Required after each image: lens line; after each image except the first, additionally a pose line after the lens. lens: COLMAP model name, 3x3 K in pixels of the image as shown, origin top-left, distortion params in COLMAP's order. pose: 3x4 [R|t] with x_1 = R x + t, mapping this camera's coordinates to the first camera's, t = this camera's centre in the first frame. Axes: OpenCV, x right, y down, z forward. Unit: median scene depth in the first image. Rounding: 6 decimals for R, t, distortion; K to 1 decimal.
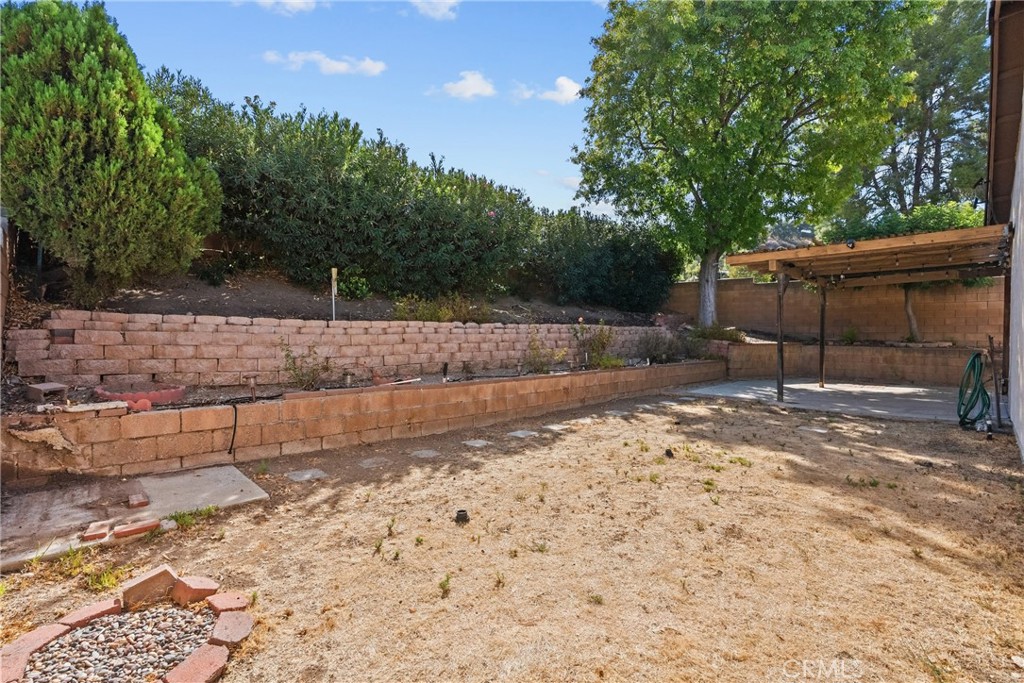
lens RADIAL K [[466.9, 0, 513.1], [0, 466.9, 339.3], [0, 0, 1]] dist [-0.002937, 0.000003]
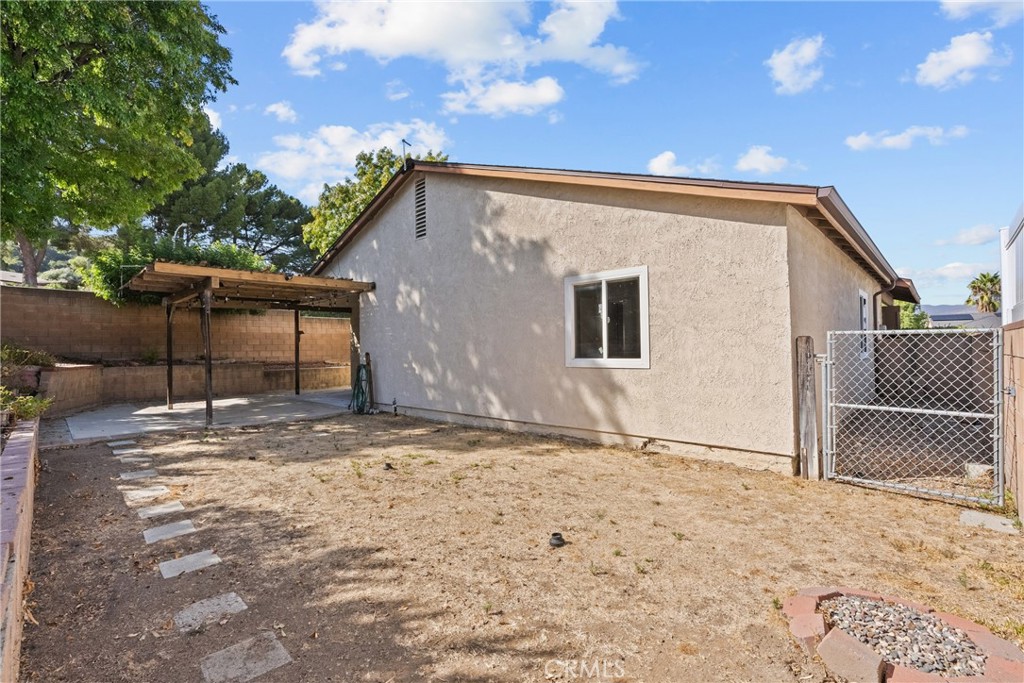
lens RADIAL K [[466.9, 0, 513.0], [0, 466.9, 345.9], [0, 0, 1]] dist [-0.002937, 0.000003]
pose [[-0.031587, 0.000737, 0.999501, -0.793694], [0.023740, 0.999718, 0.000013, -0.026502], [-0.999219, 0.023728, -0.031595, 0.802569]]
